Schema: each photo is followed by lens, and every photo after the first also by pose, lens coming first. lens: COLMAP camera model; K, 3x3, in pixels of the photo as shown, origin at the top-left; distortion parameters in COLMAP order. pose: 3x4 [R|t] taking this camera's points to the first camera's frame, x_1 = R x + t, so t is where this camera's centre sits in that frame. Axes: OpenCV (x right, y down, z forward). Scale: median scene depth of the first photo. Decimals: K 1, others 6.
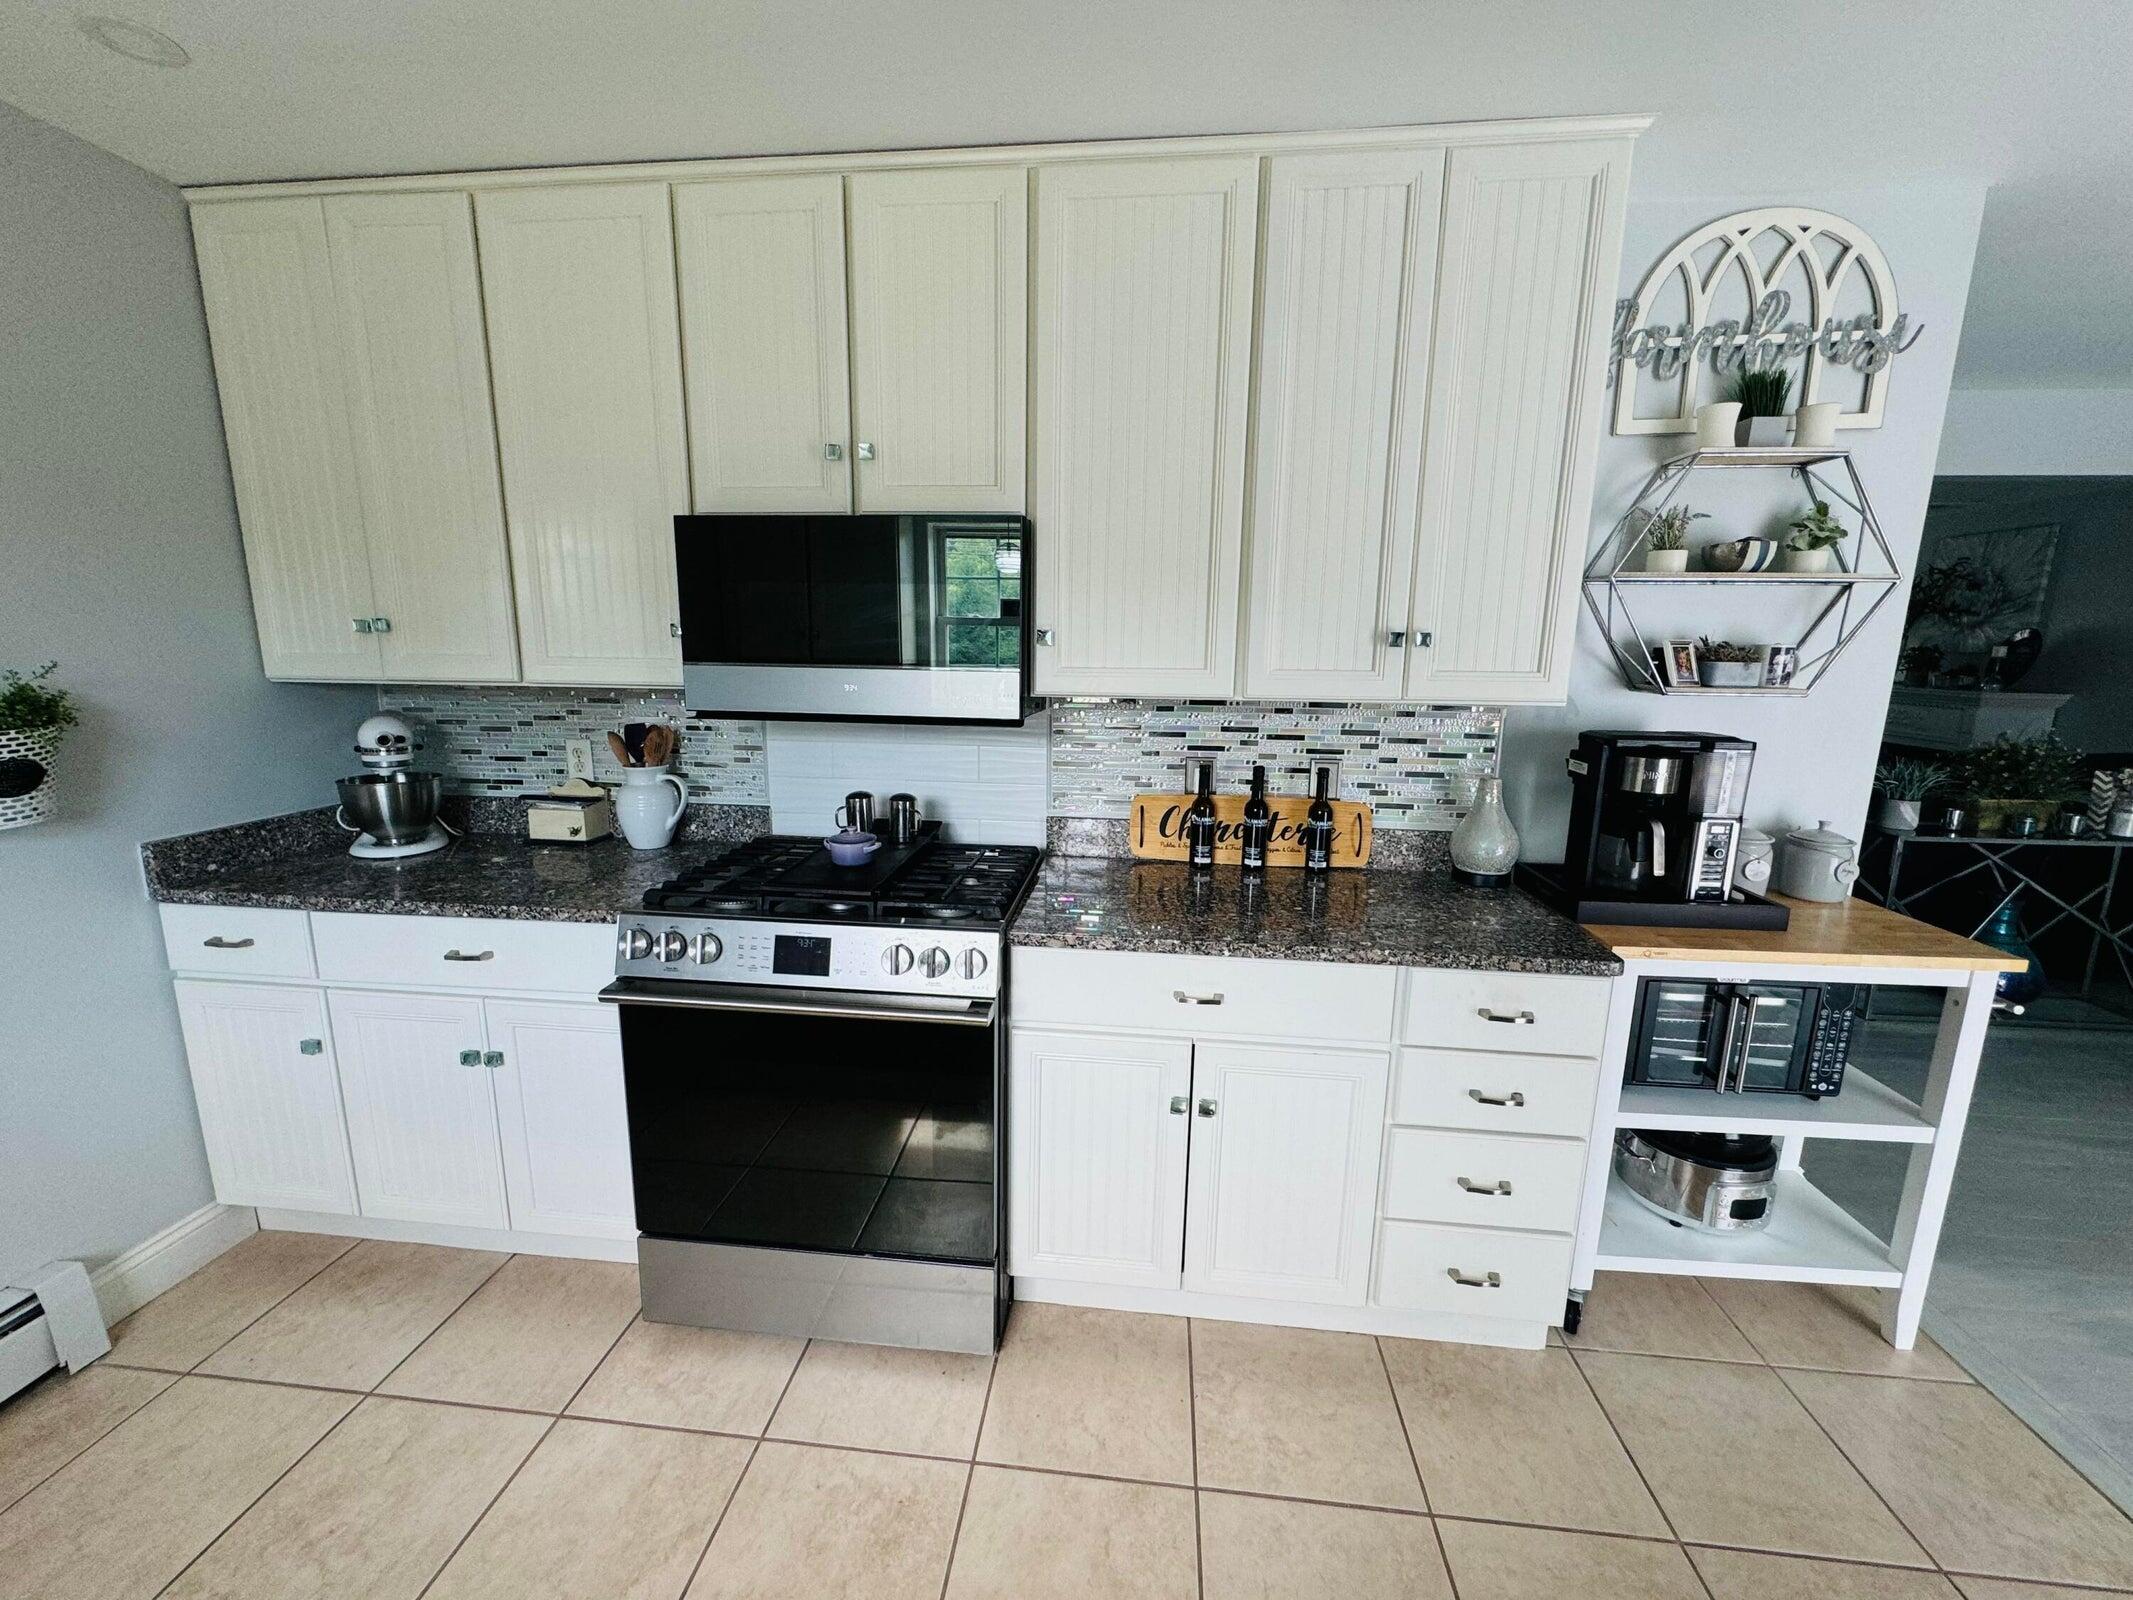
lens RADIAL K [[853.2, 0, 1061.3], [0, 853.2, 802.1], [0, 0, 1]] dist [0.000273, -0.000347]
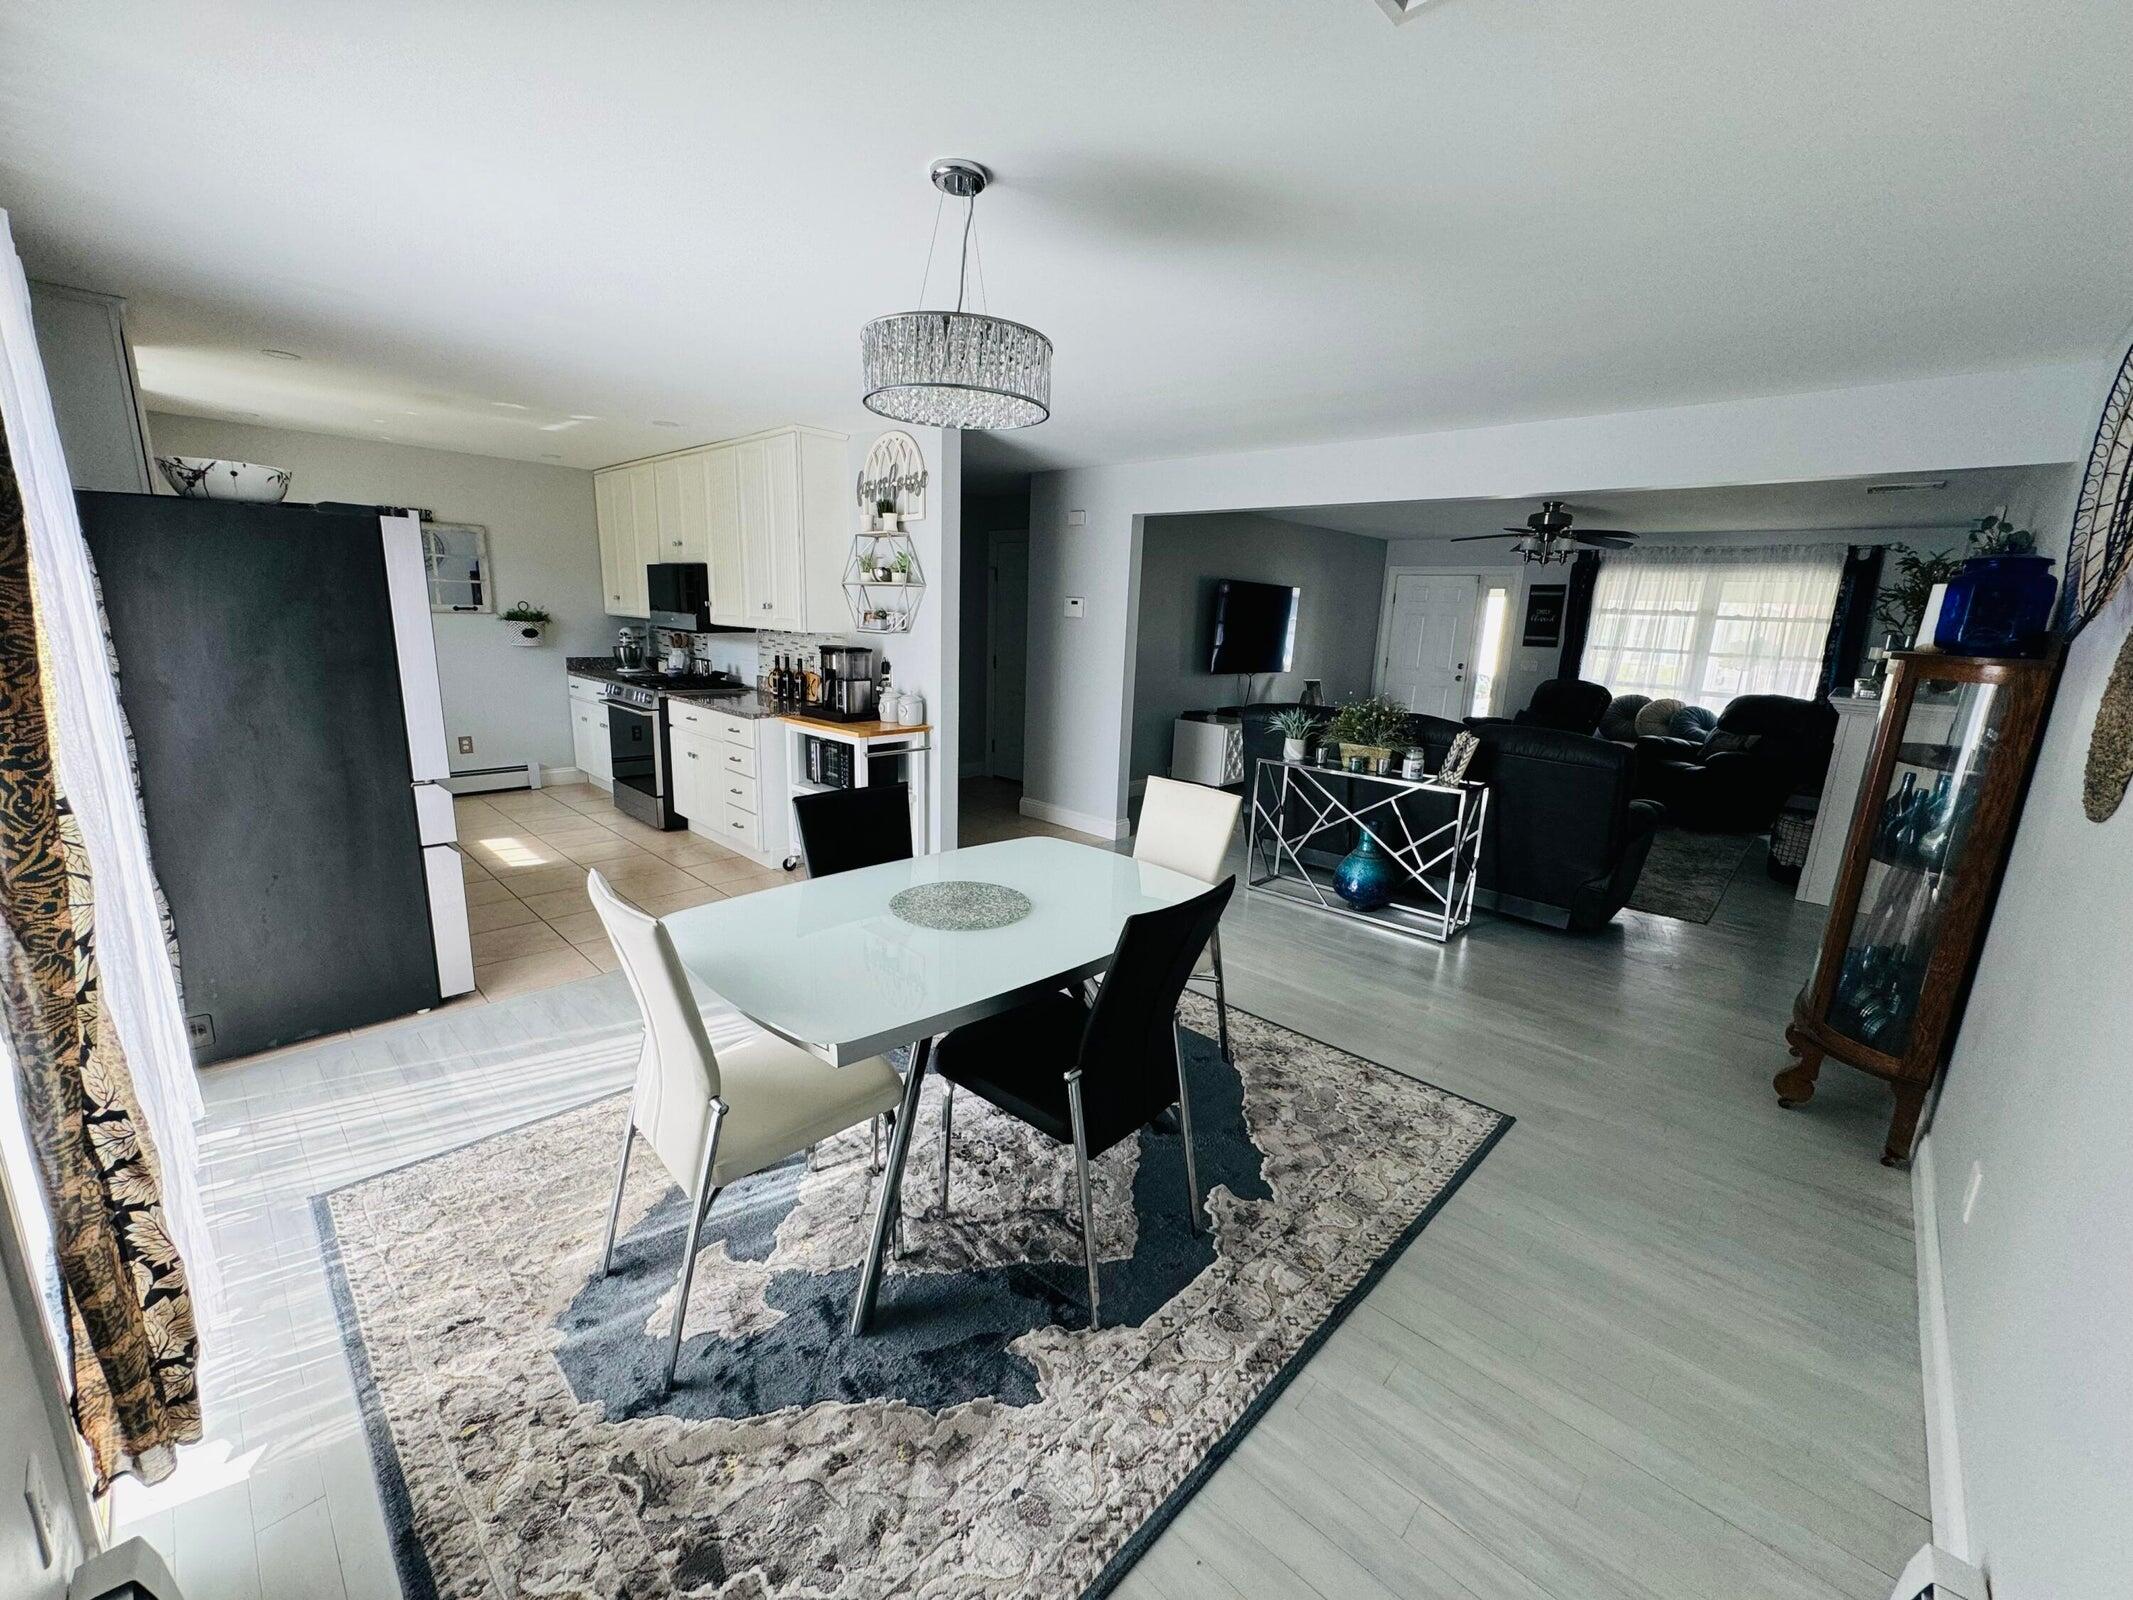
lens RADIAL K [[853.2, 0, 1071.5], [0, 853.2, 807.1], [0, 0, 1]] dist [0.000273, -0.000347]
pose [[0.797788, 0.149269, -0.584168, 2.884763], [-0.144311, 0.987982, 0.055371, 0.167241], [0.585413, 0.040128, 0.809742, -0.658044]]
